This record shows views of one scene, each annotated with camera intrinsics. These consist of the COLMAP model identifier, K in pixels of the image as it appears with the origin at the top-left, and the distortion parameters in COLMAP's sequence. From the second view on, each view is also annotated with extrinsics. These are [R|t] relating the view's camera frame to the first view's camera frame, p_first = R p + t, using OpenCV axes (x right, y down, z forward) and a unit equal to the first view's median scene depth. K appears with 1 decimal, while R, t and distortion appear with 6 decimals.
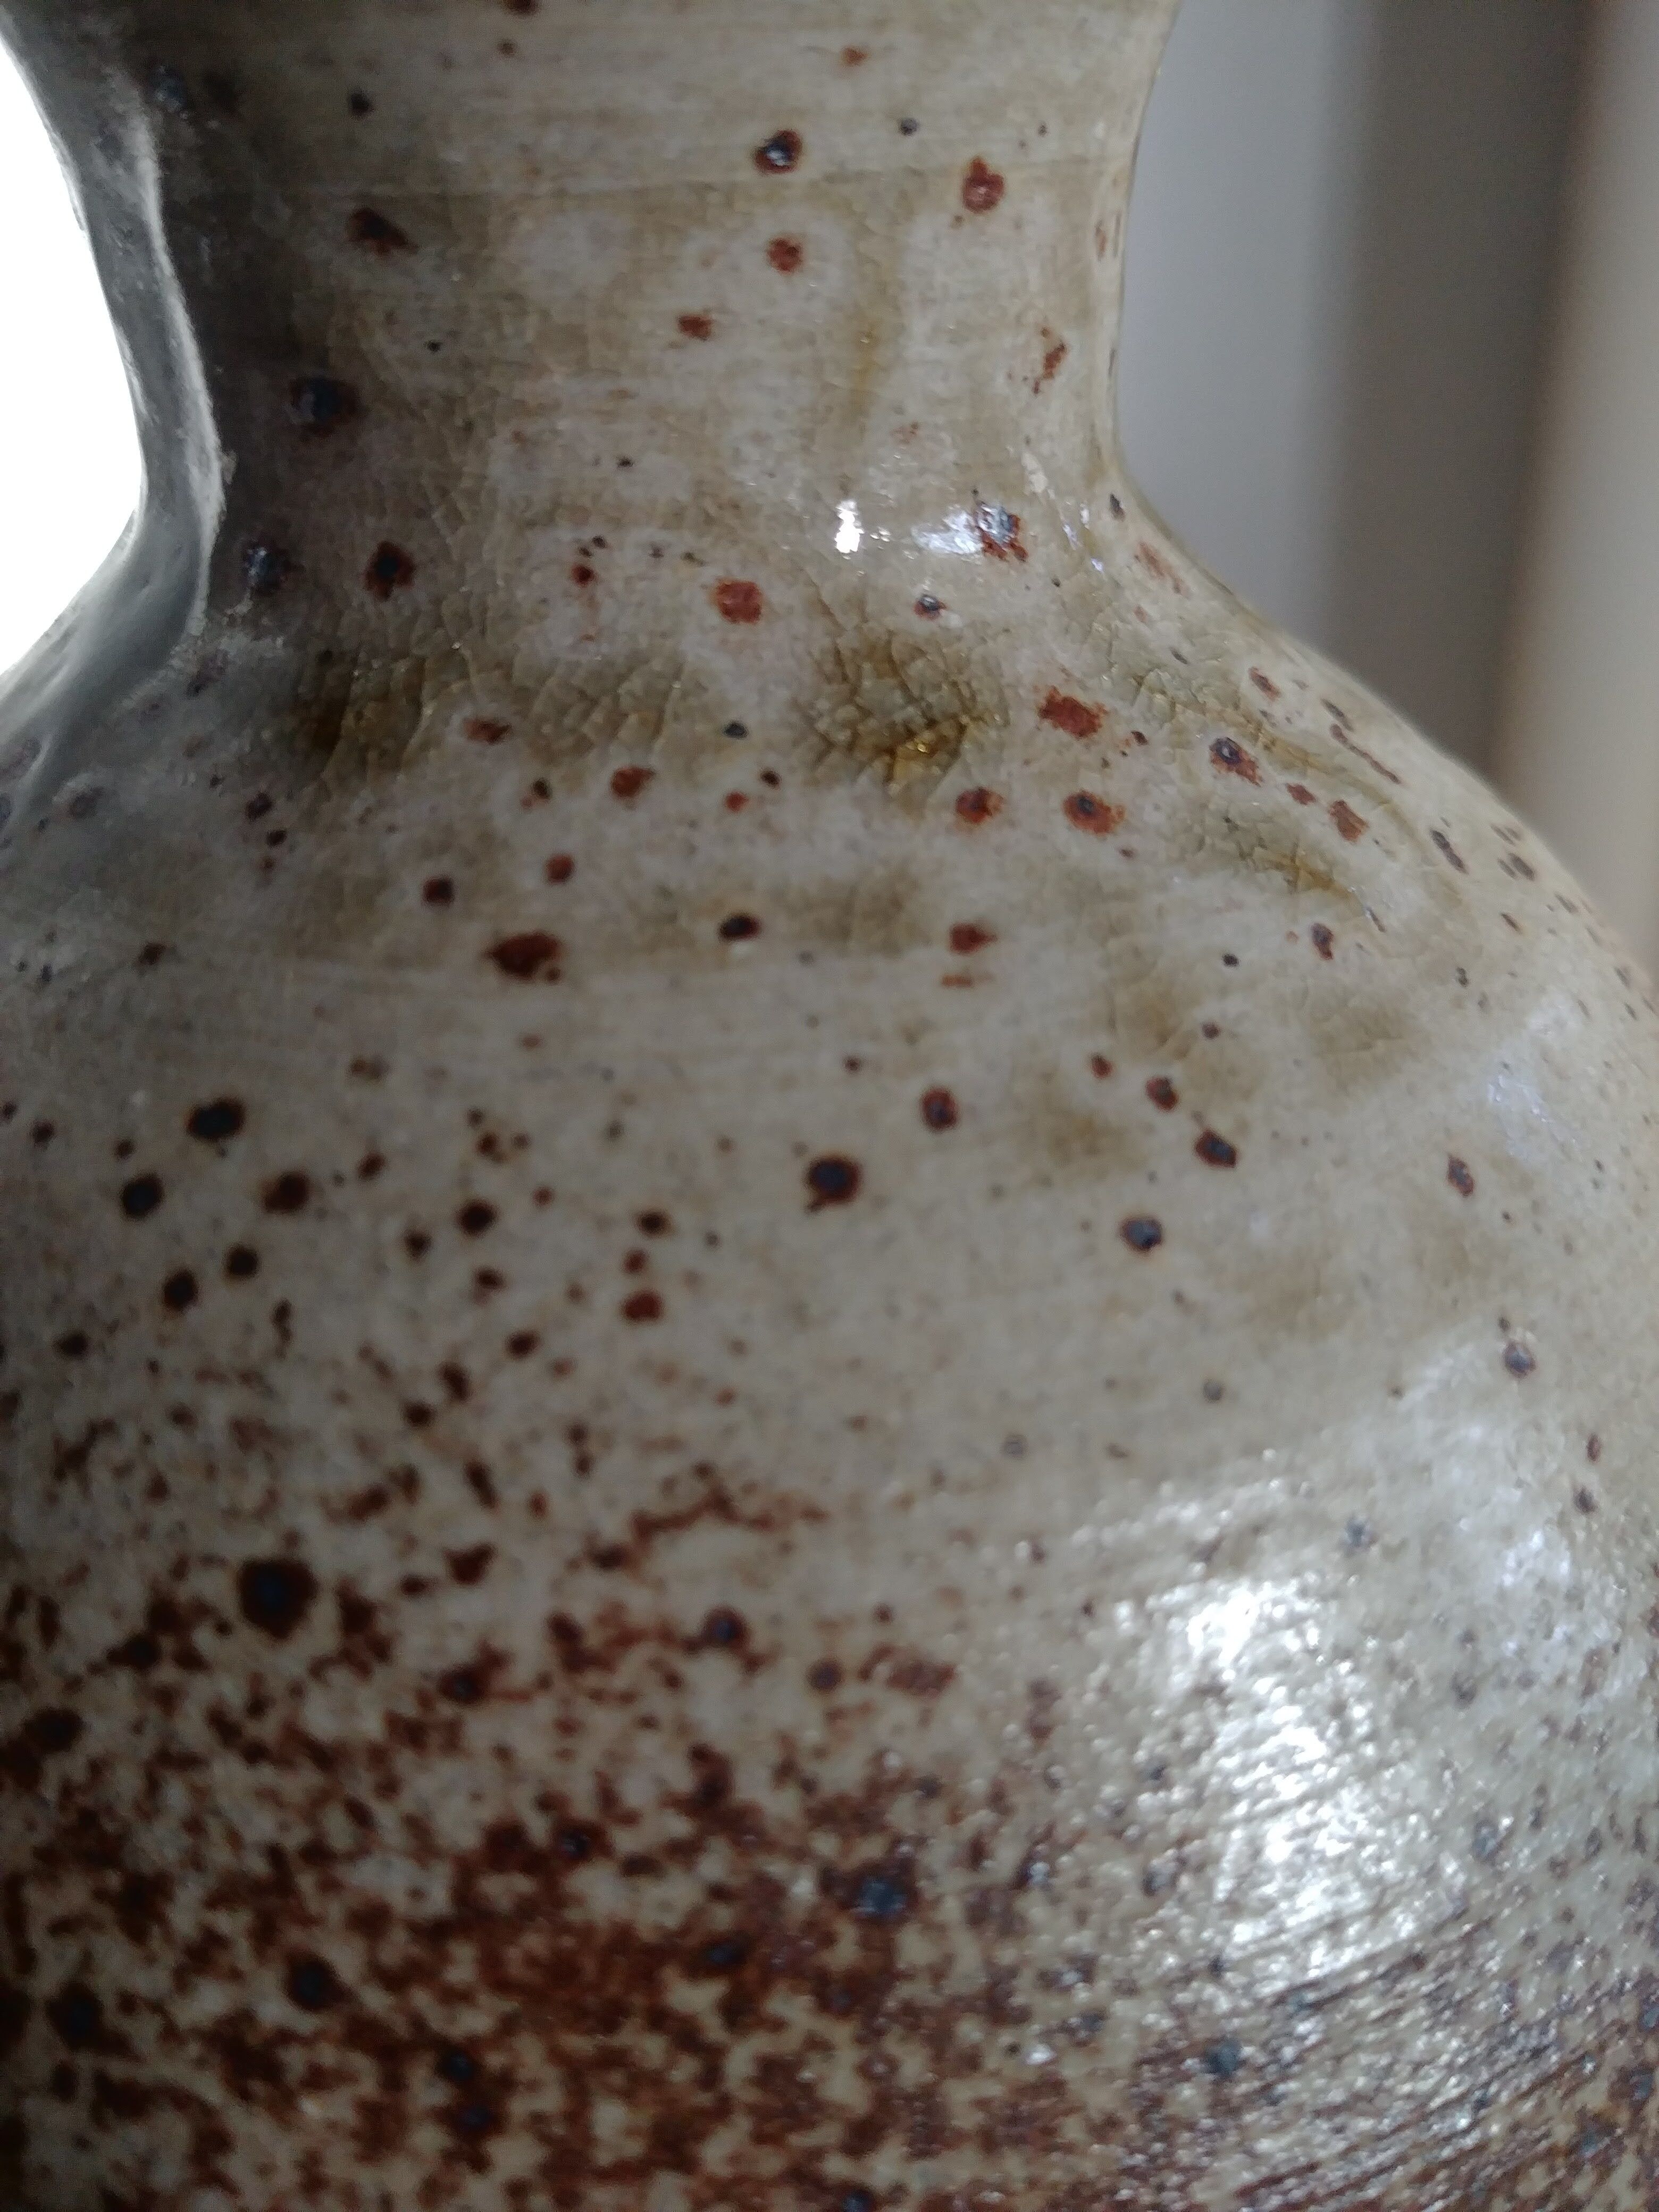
lens RADIAL K [[2045.5, 0, 825.2], [0, 2045.5, 1118.5], [0, 0, 1]] dist [0.062989, -0.204022]
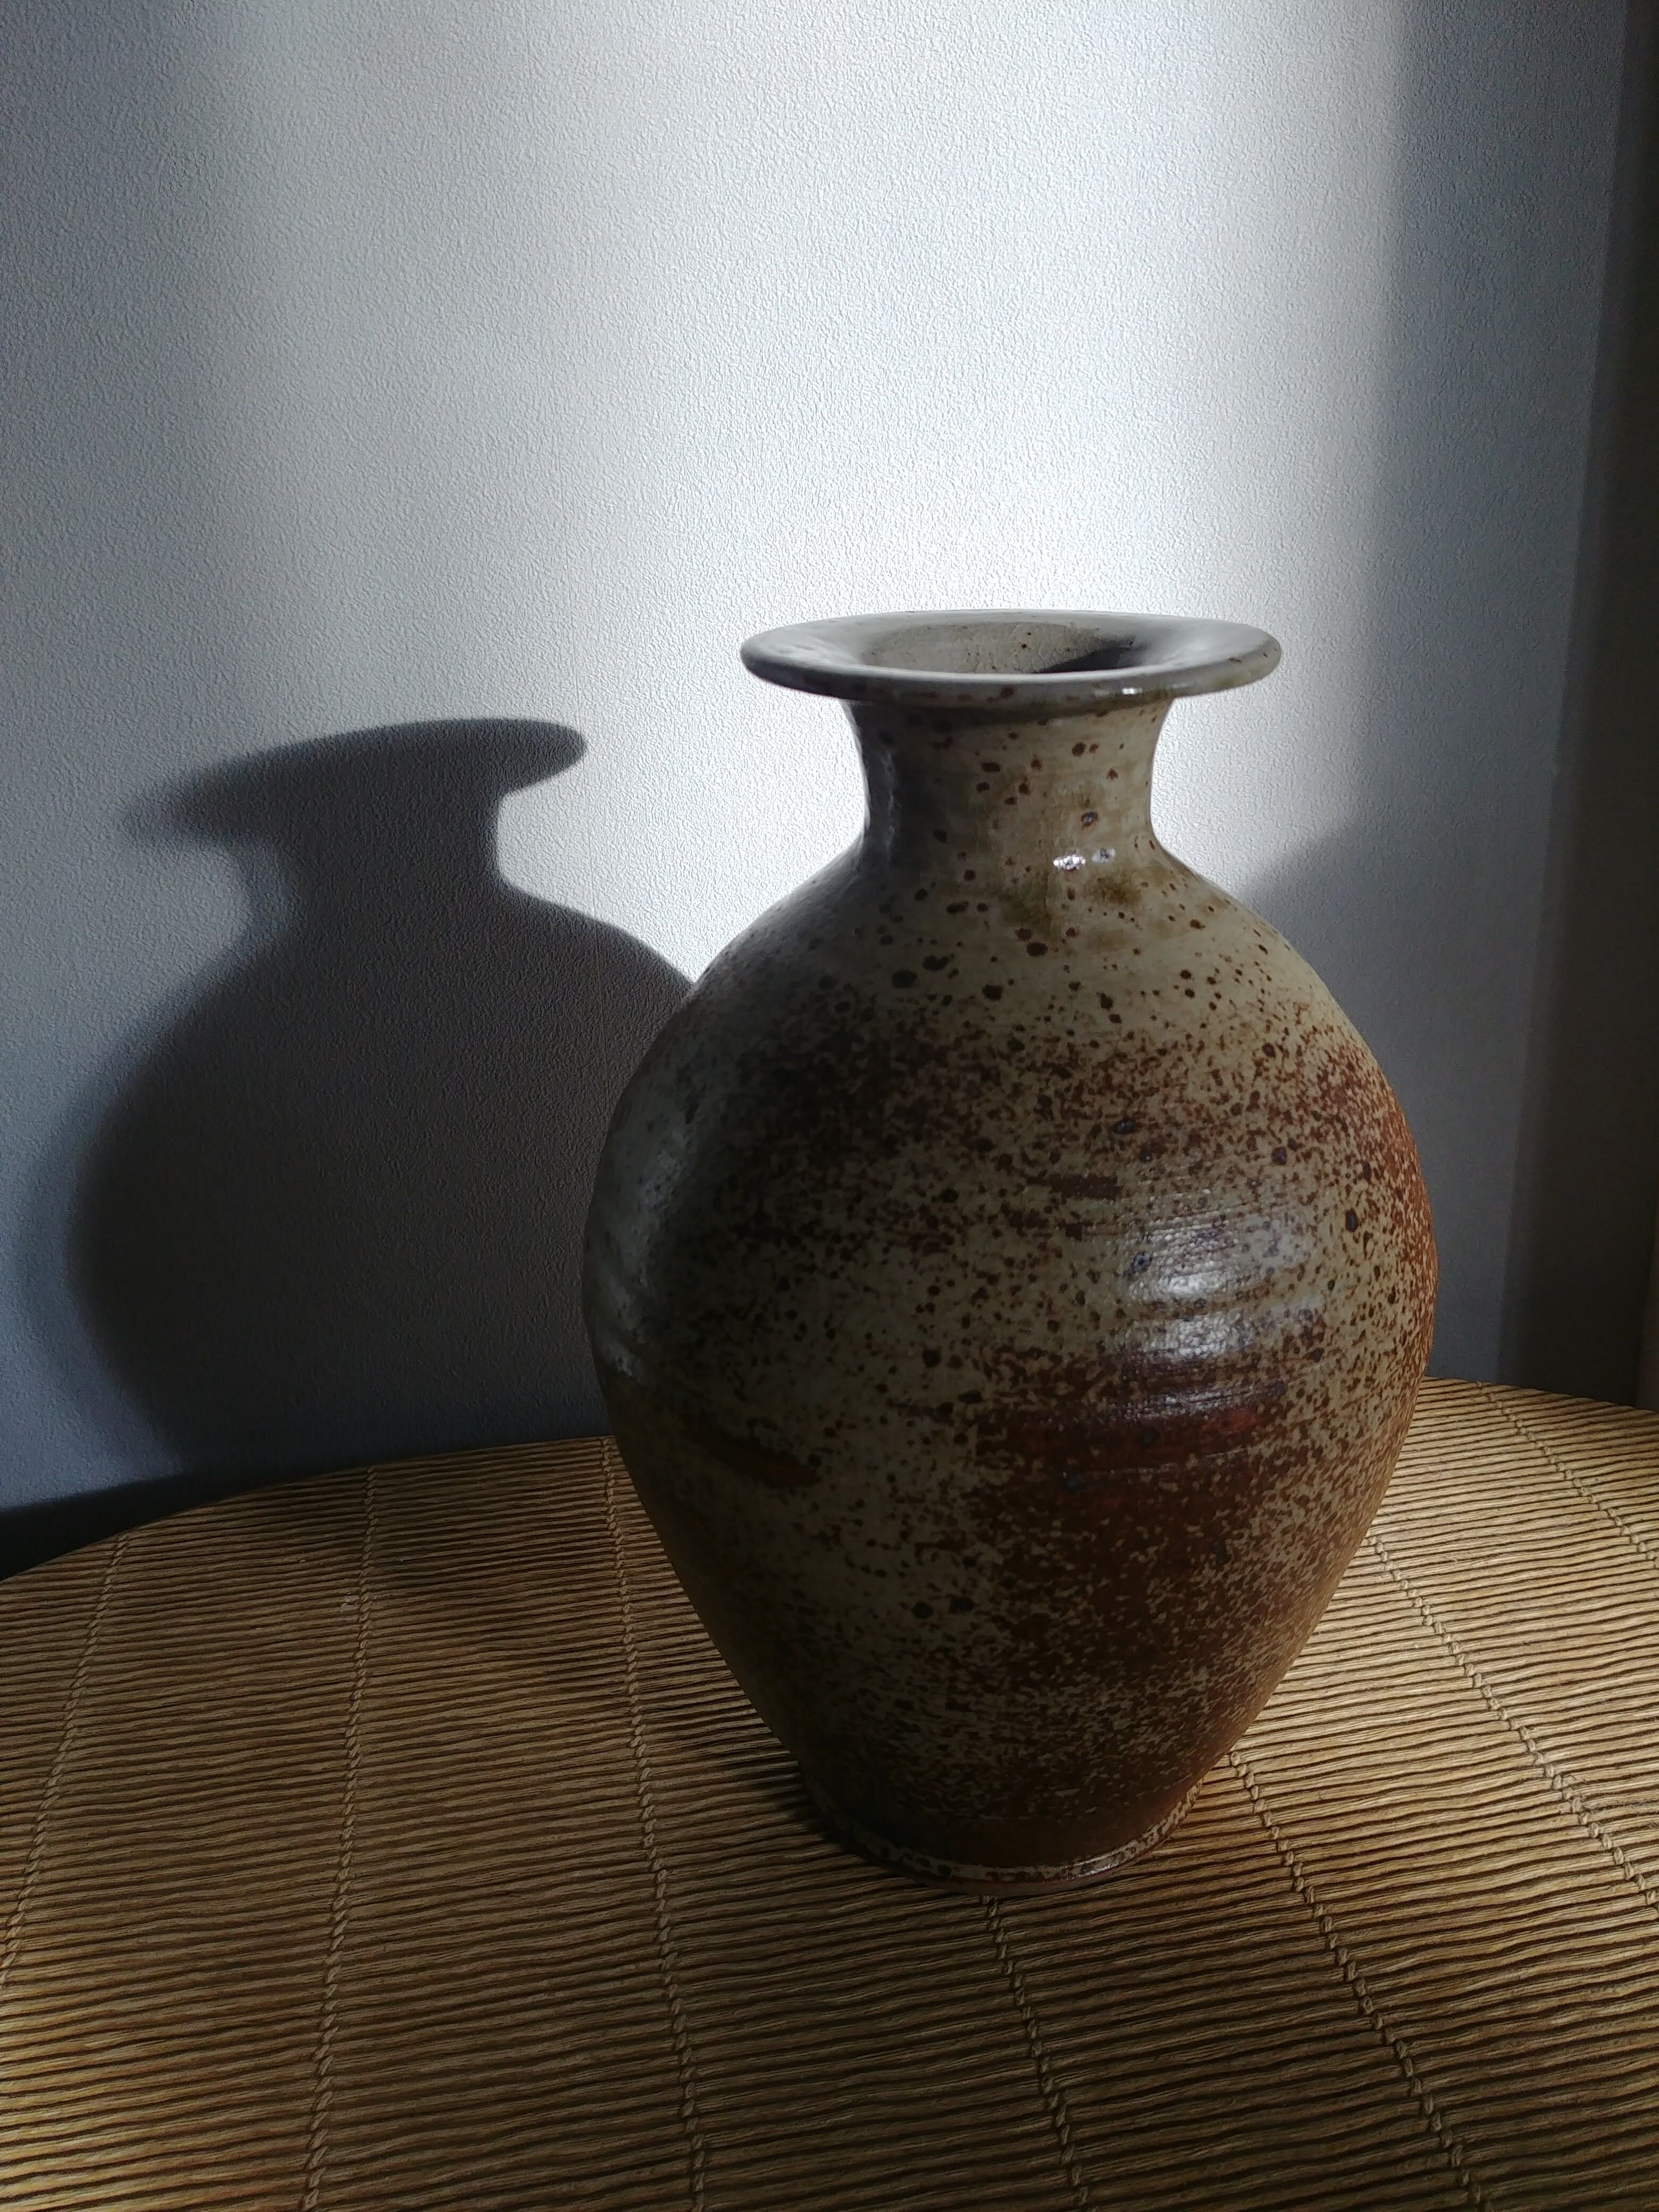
lens RADIAL K [[2045.5, 0, 825.2], [0, 2045.5, 1118.5], [0, 0, 1]] dist [0.062989, -0.204022]
pose [[0.567856, -0.288614, 0.770871, -4.401773], [0.405702, 0.912995, 0.042968, -0.228846], [-0.716202, 0.288344, 0.635541, -1.157518]]
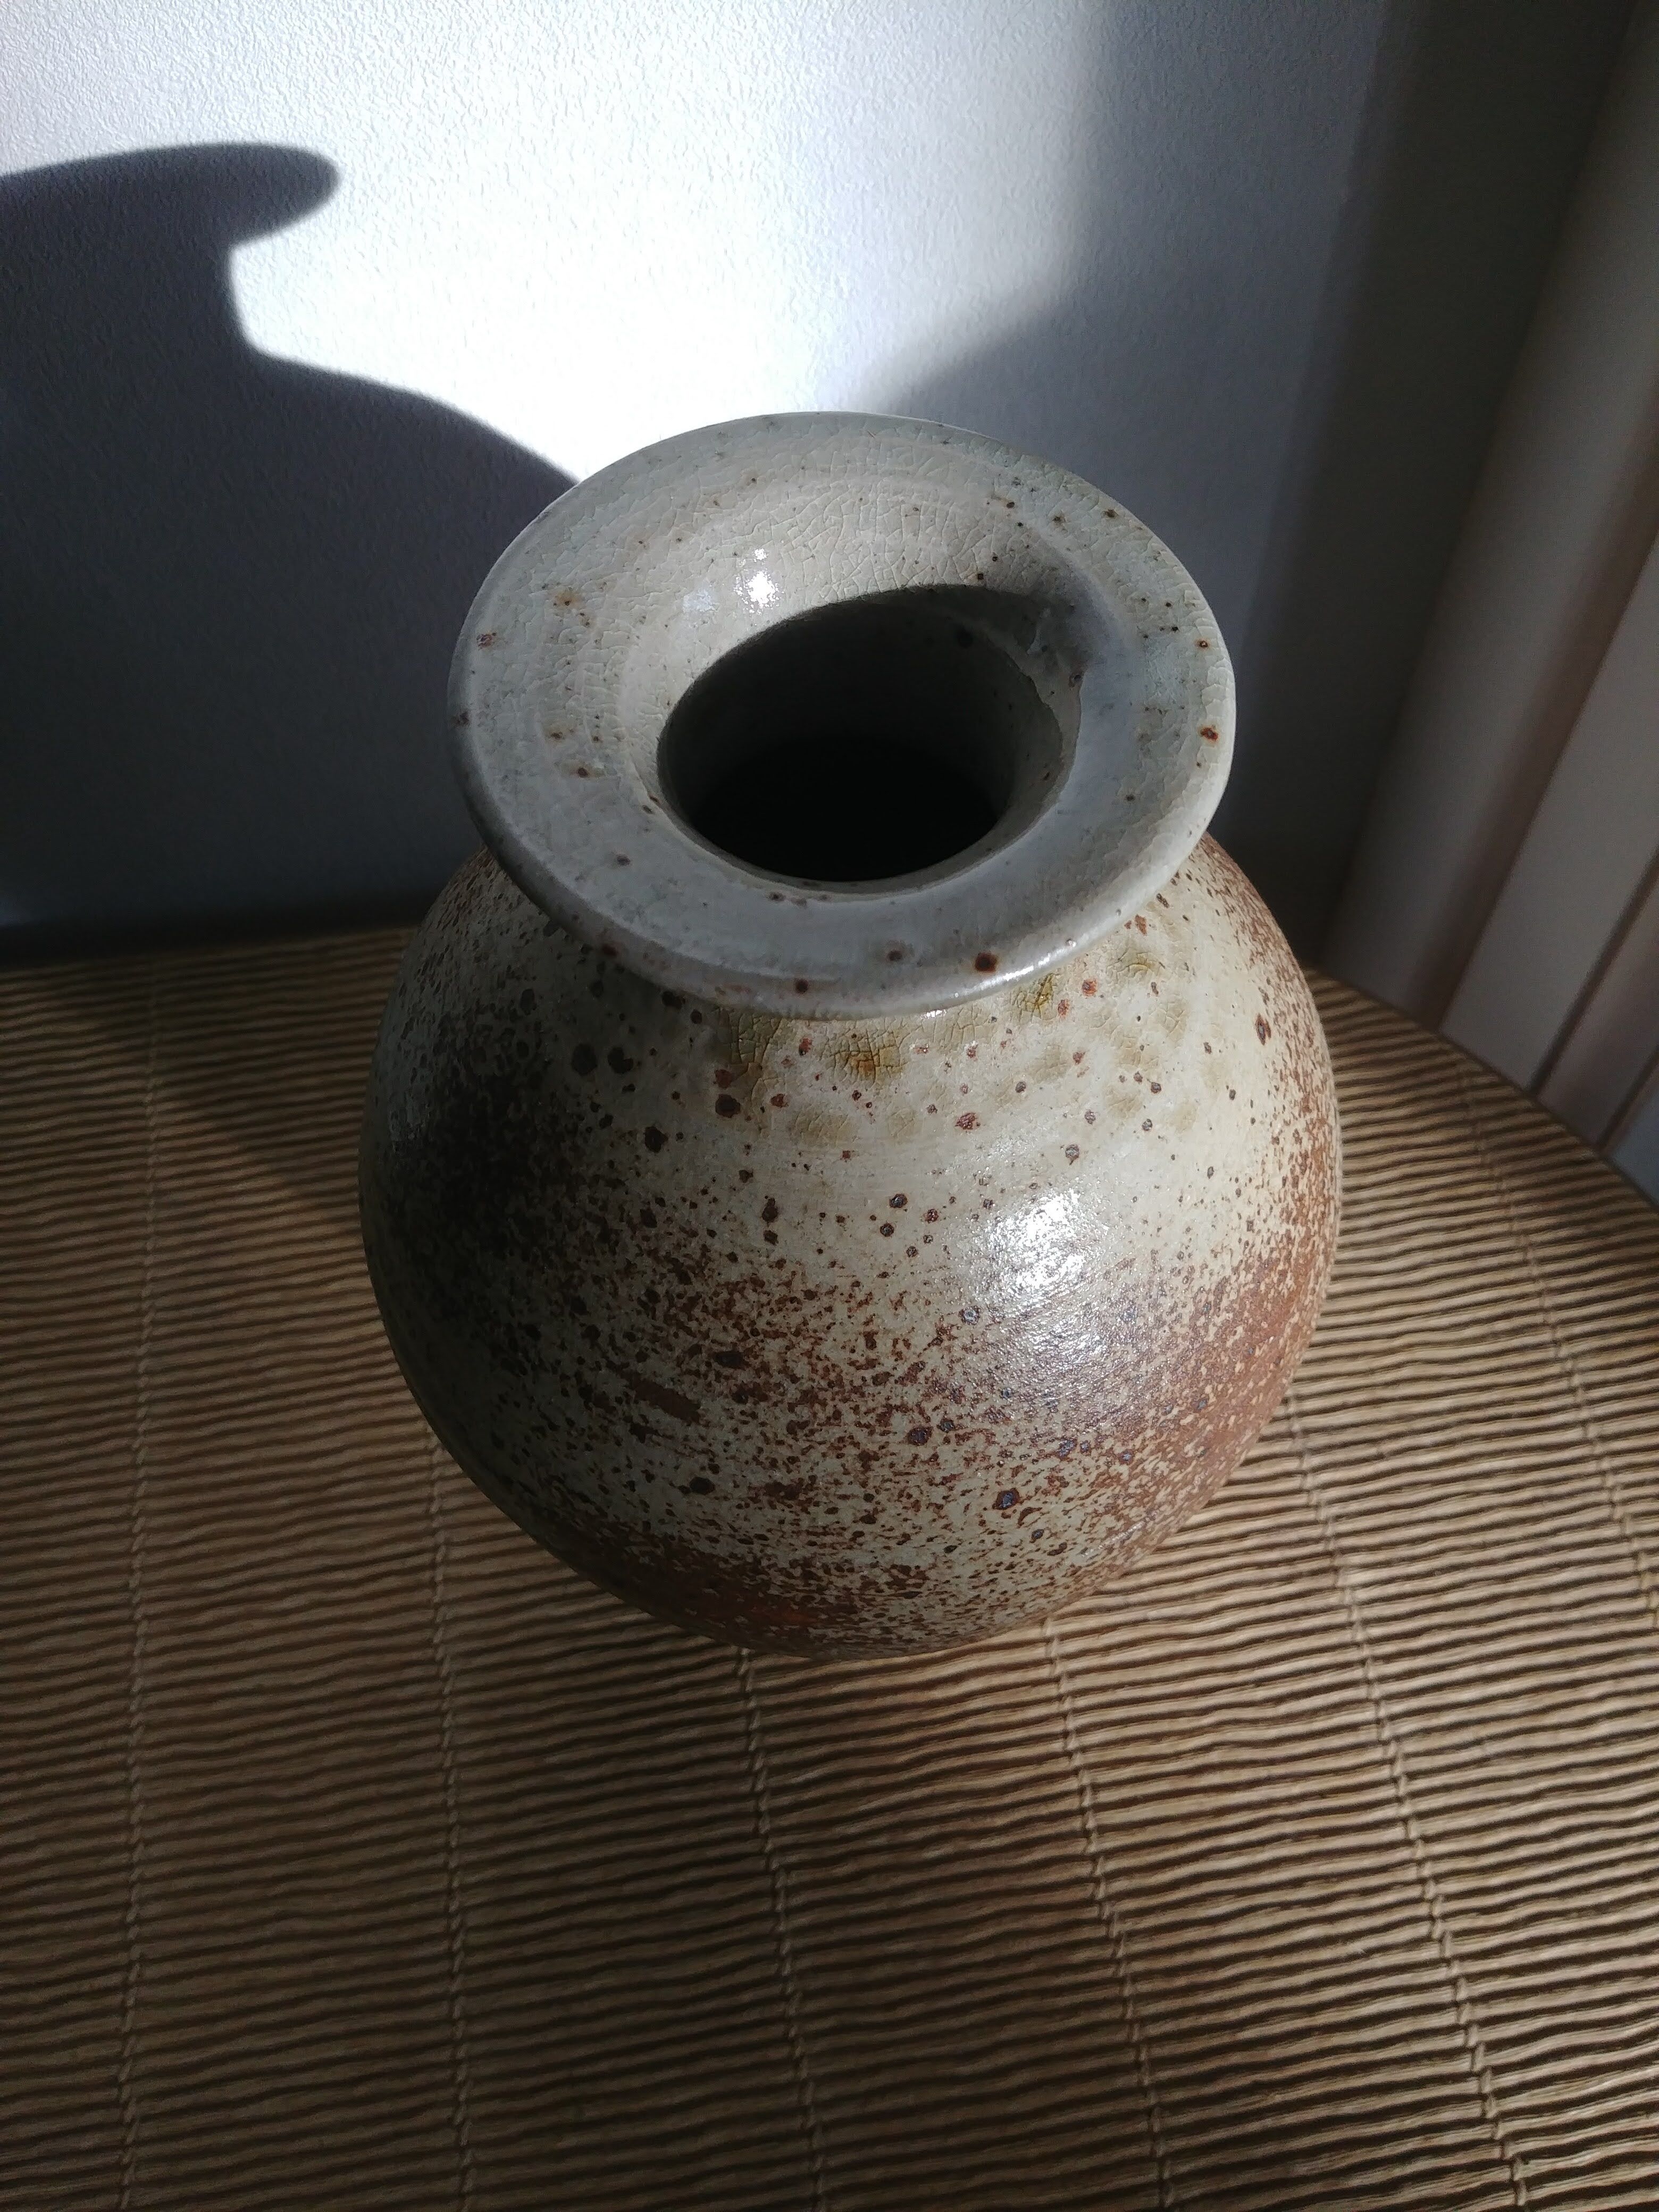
lens RADIAL K [[2045.5, 0, 825.2], [0, 2045.5, 1118.5], [0, 0, 1]] dist [0.062989, -0.204022]
pose [[0.896162, -0.379707, 0.229601, -1.198105], [0.208944, 0.817584, 0.536562, -2.053406], [-0.391455, -0.432872, 0.812025, -1.695137]]
